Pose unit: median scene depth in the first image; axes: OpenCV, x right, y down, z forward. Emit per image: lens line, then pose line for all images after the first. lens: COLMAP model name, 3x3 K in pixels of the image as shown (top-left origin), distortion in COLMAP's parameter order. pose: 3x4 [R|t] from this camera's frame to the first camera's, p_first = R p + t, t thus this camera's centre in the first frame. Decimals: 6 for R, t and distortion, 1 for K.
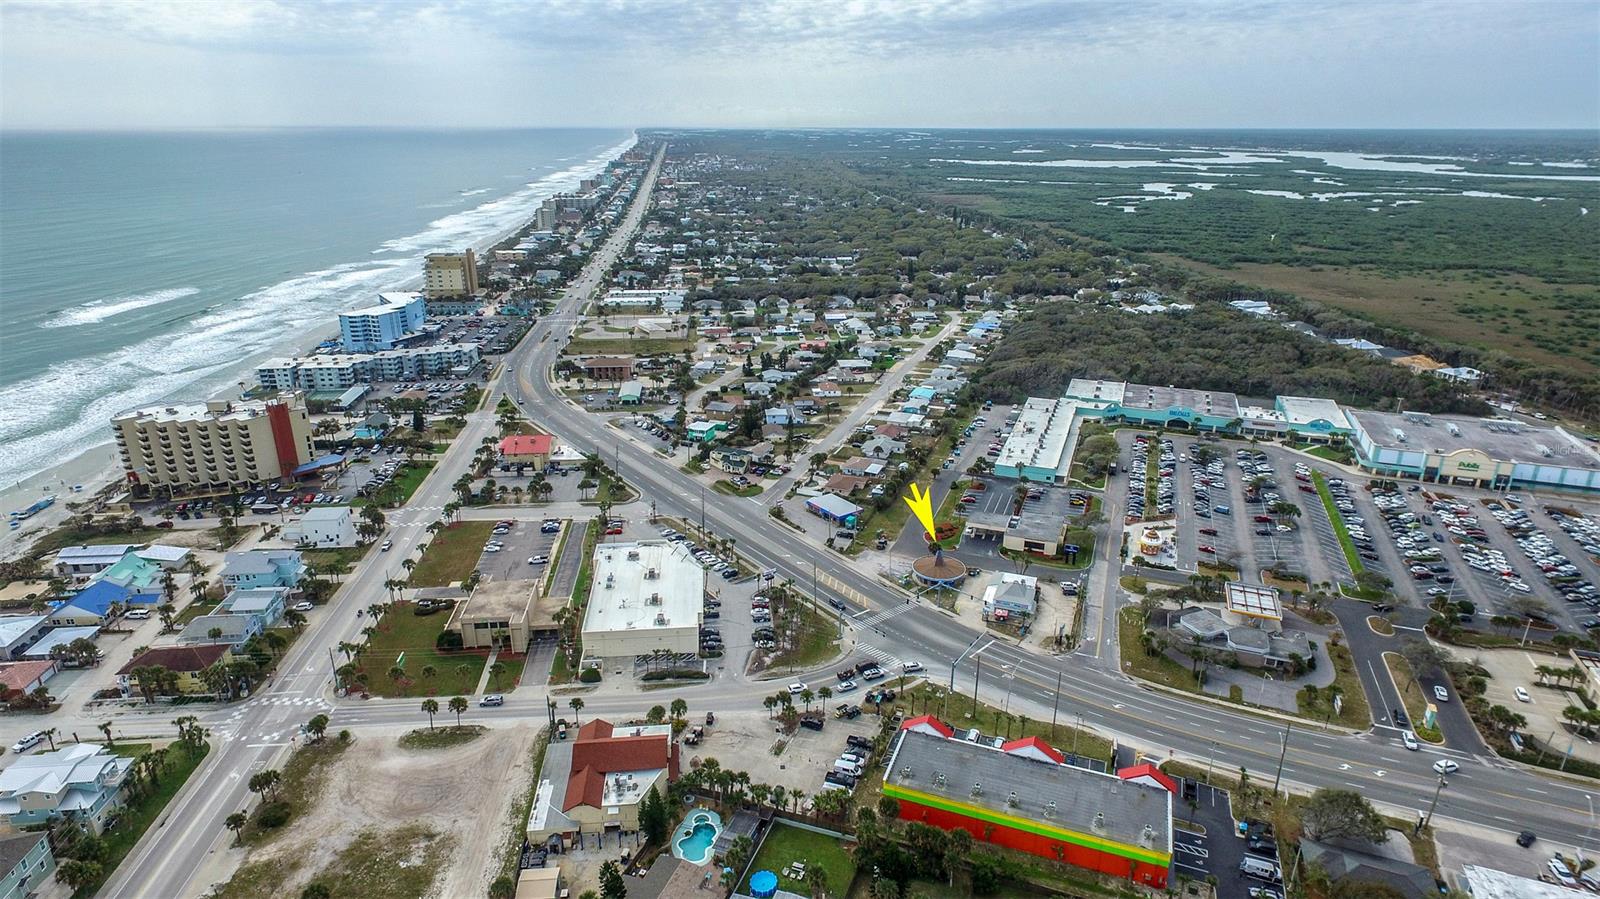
lens RADIAL K [[906.3, 0, 800.0], [0, 906.3, 449.5], [0, 0, 1]] dist [0.006815, 0.001011]
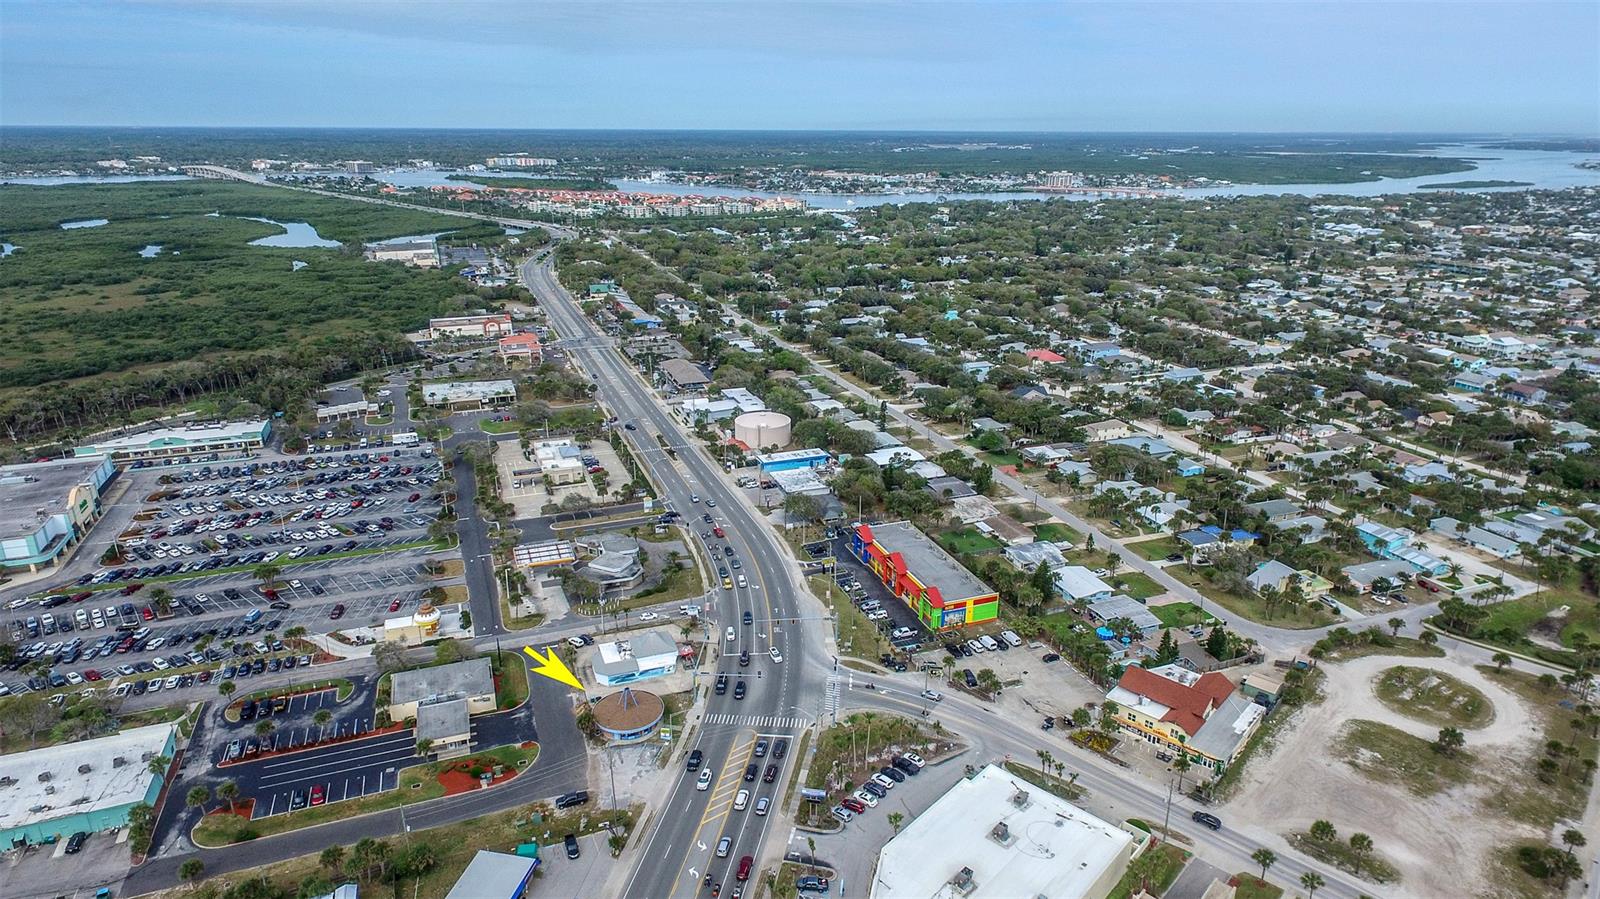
lens RADIAL K [[939.4, 0, 787.8], [0, 939.4, 450.0], [0, 0, 1]] dist [0.010734, -0.000265]
pose [[-0.655920, -0.248488, 0.712757, -0.381715], [0.249766, 0.819623, 0.515593, -0.364241], [-0.712310, 0.516210, -0.475543, 1.038334]]
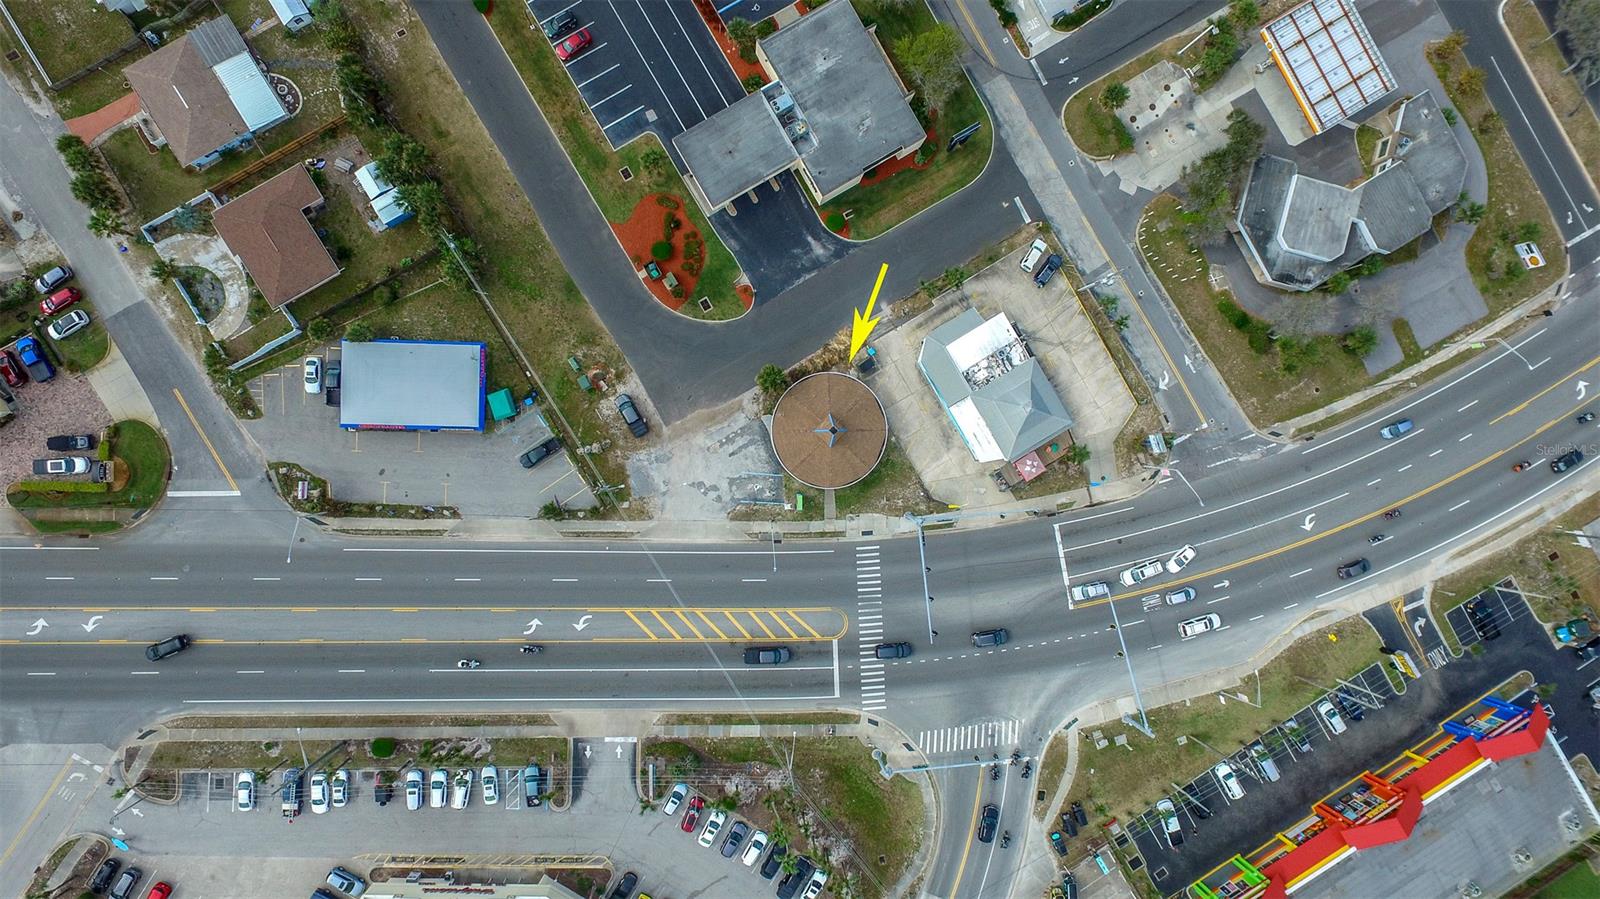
lens RADIAL K [[906.3, 0, 800.0], [0, 906.3, 449.5], [0, 0, 1]] dist [0.006815, 0.001011]
pose [[0.619586, -0.783929, 0.039609, 0.106004], [0.191430, 0.199852, 0.960944, -0.271754], [-0.761228, -0.587805, 0.273893, 0.787905]]
